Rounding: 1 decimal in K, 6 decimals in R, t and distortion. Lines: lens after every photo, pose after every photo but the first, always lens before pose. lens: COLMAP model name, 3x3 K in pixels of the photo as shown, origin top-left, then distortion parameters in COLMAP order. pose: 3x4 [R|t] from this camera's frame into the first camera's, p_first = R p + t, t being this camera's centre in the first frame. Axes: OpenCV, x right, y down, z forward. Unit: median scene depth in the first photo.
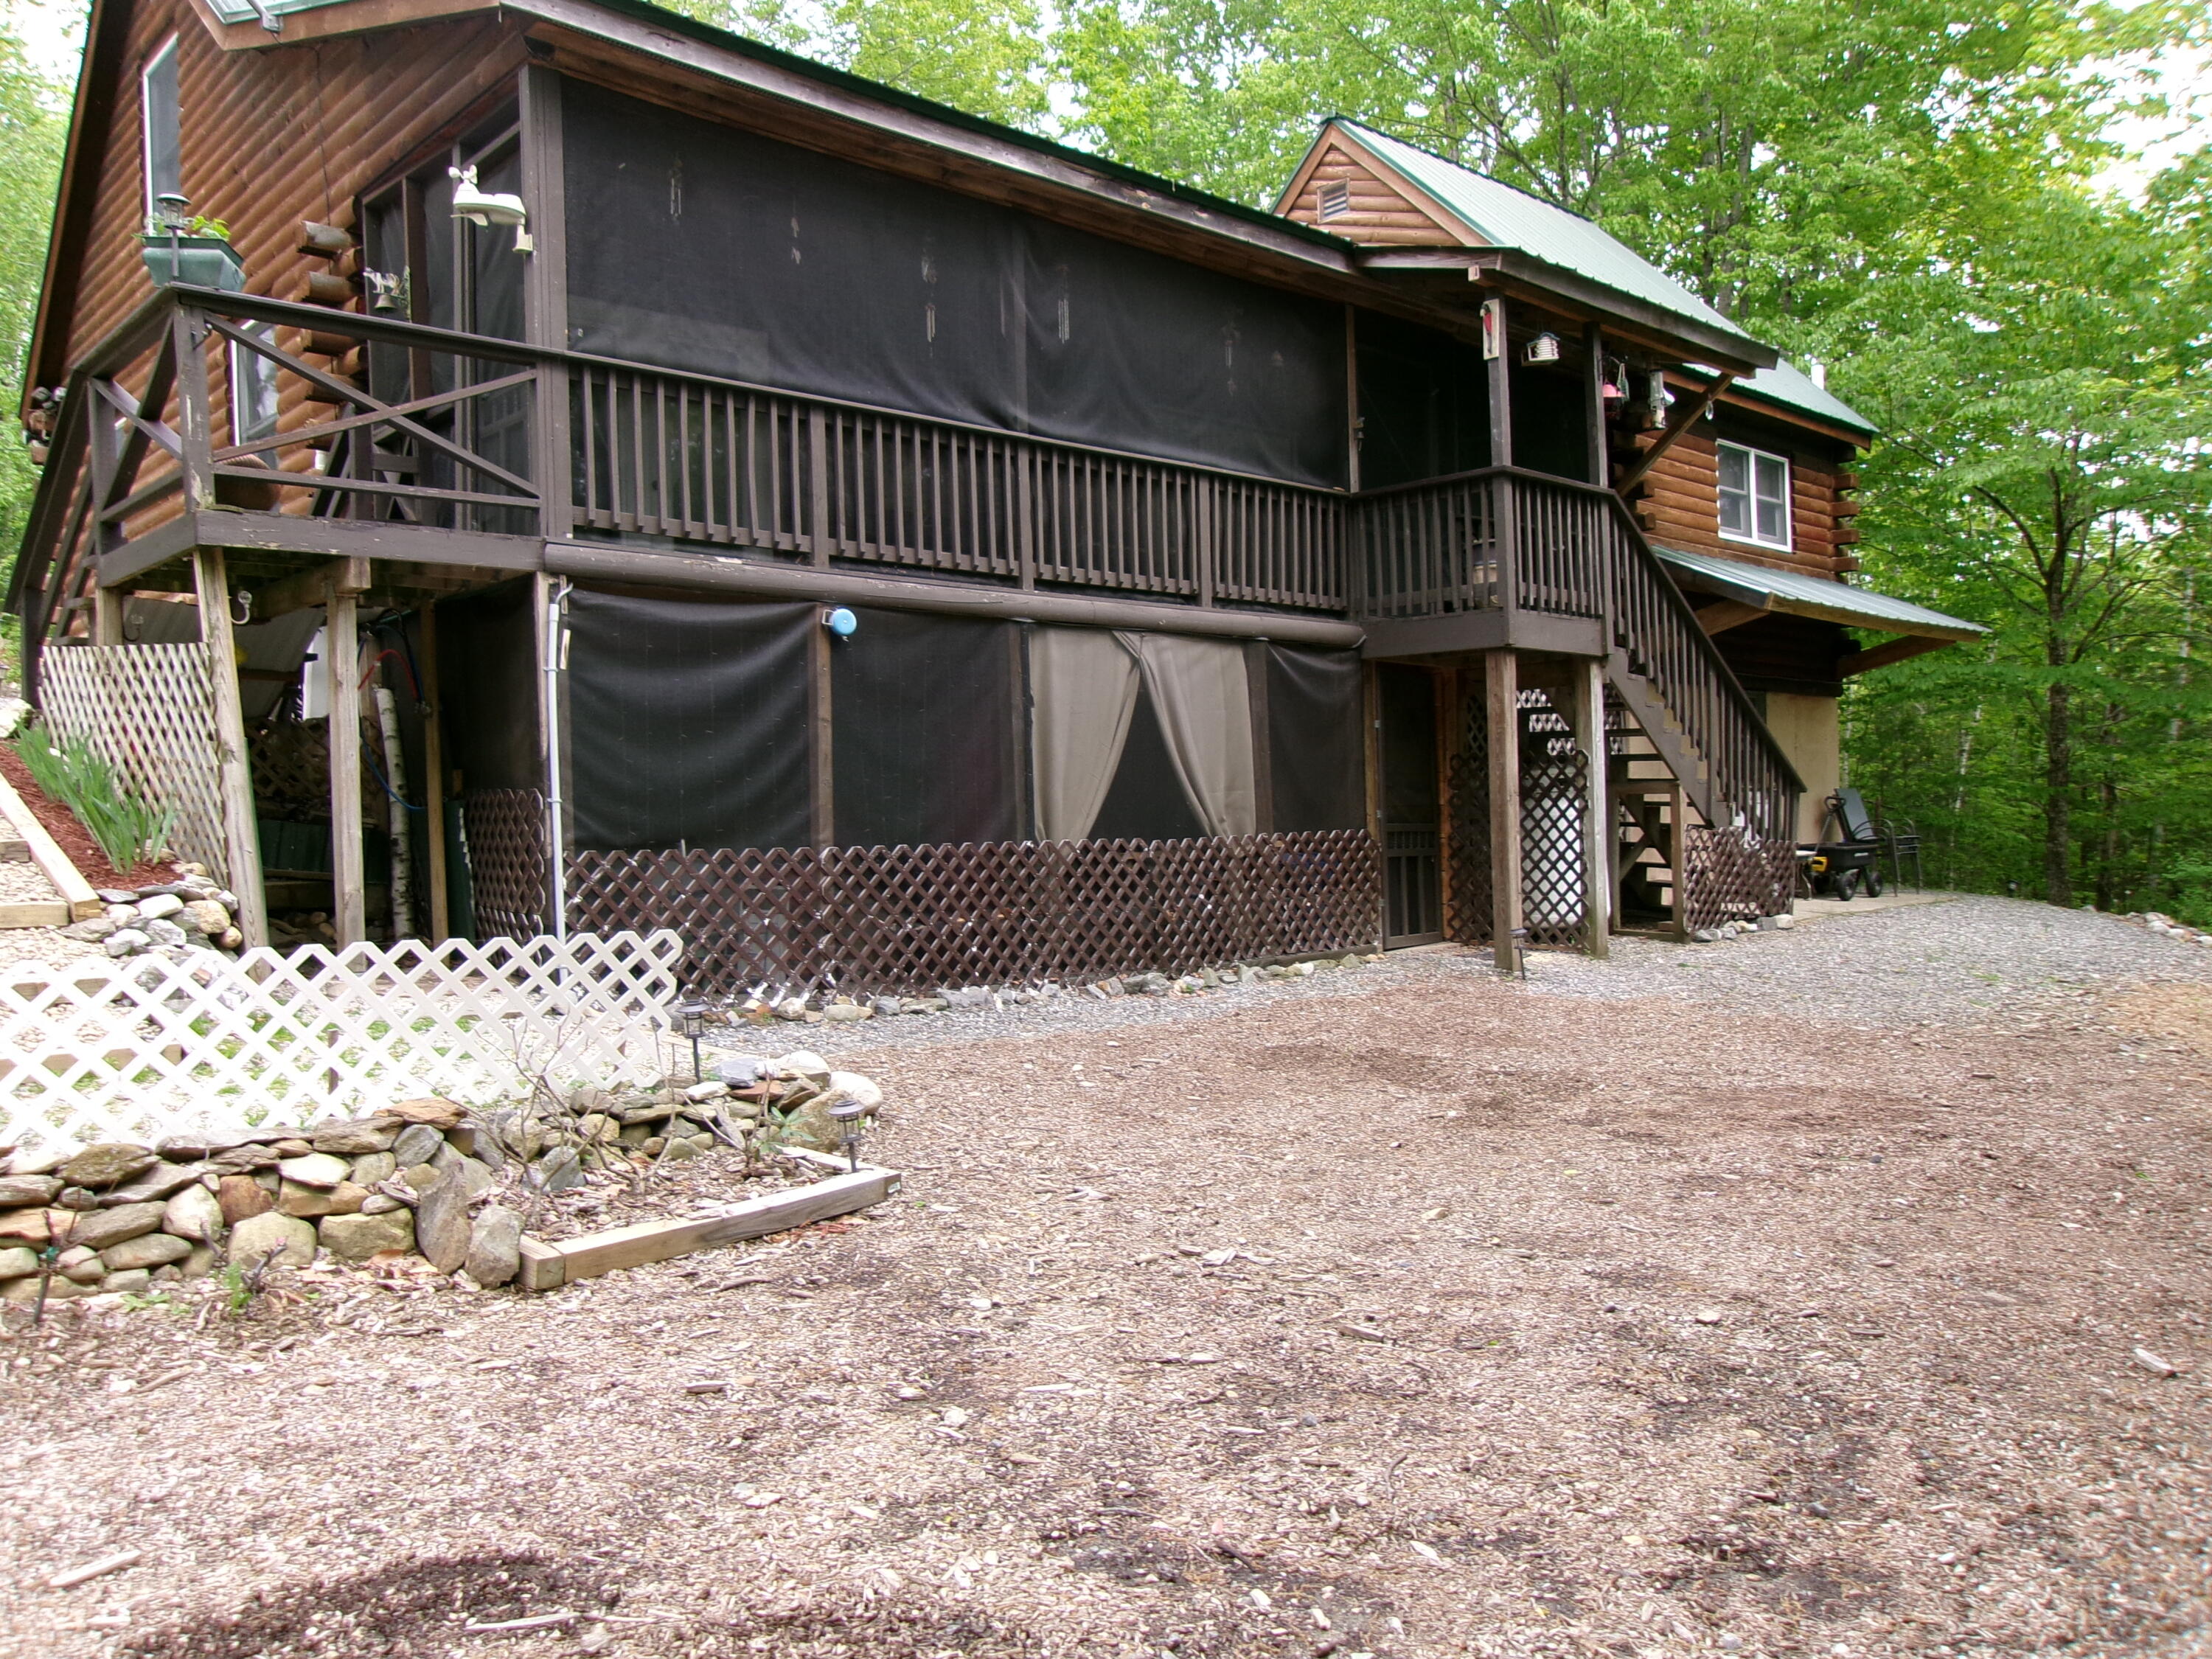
lens RADIAL K [[1719.6, 0, 1107.8], [0, 1719.6, 828.8], [0, 0, 1]] dist [-0.036216, 0.065988]
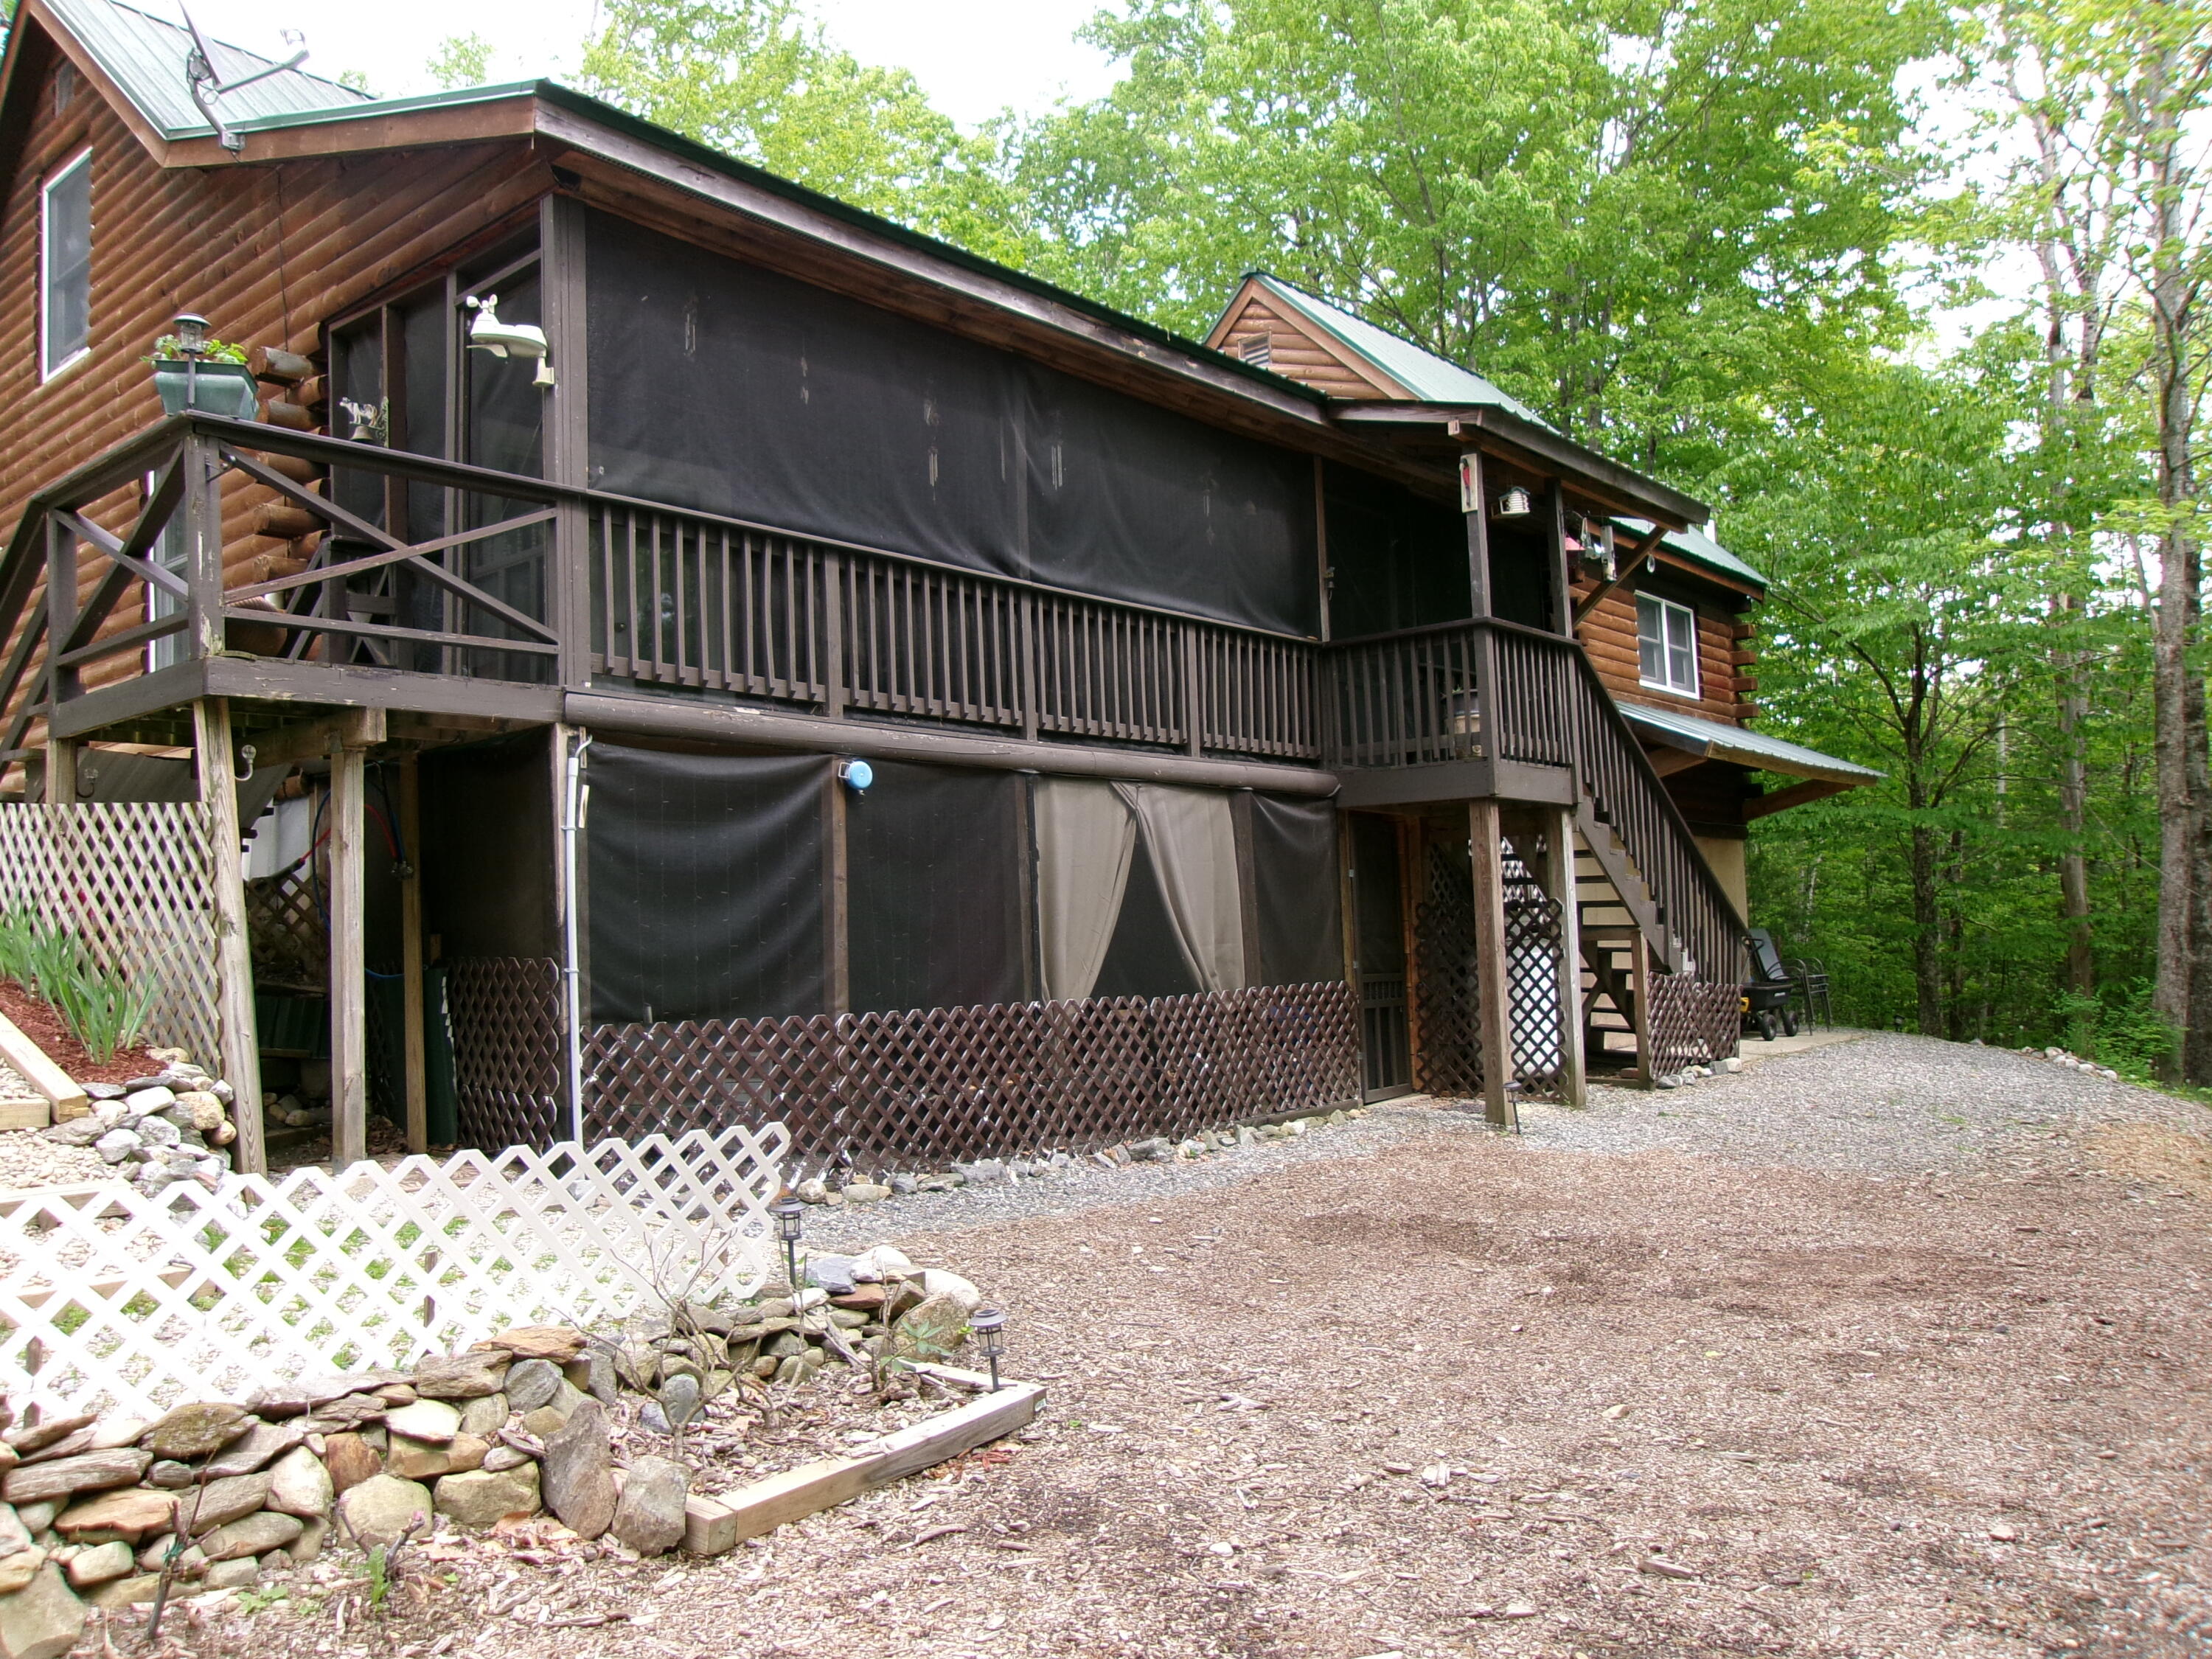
lens RADIAL K [[1719.6, 0, 1097.8], [0, 1719.6, 827.3], [0, 0, 1]] dist [-0.036216, 0.065988]
pose [[0.994177, -0.002269, 0.107735, -0.122754], [0.010667, 0.996940, -0.077440, -0.016384], [-0.107230, 0.078139, 0.991159, 0.046296]]
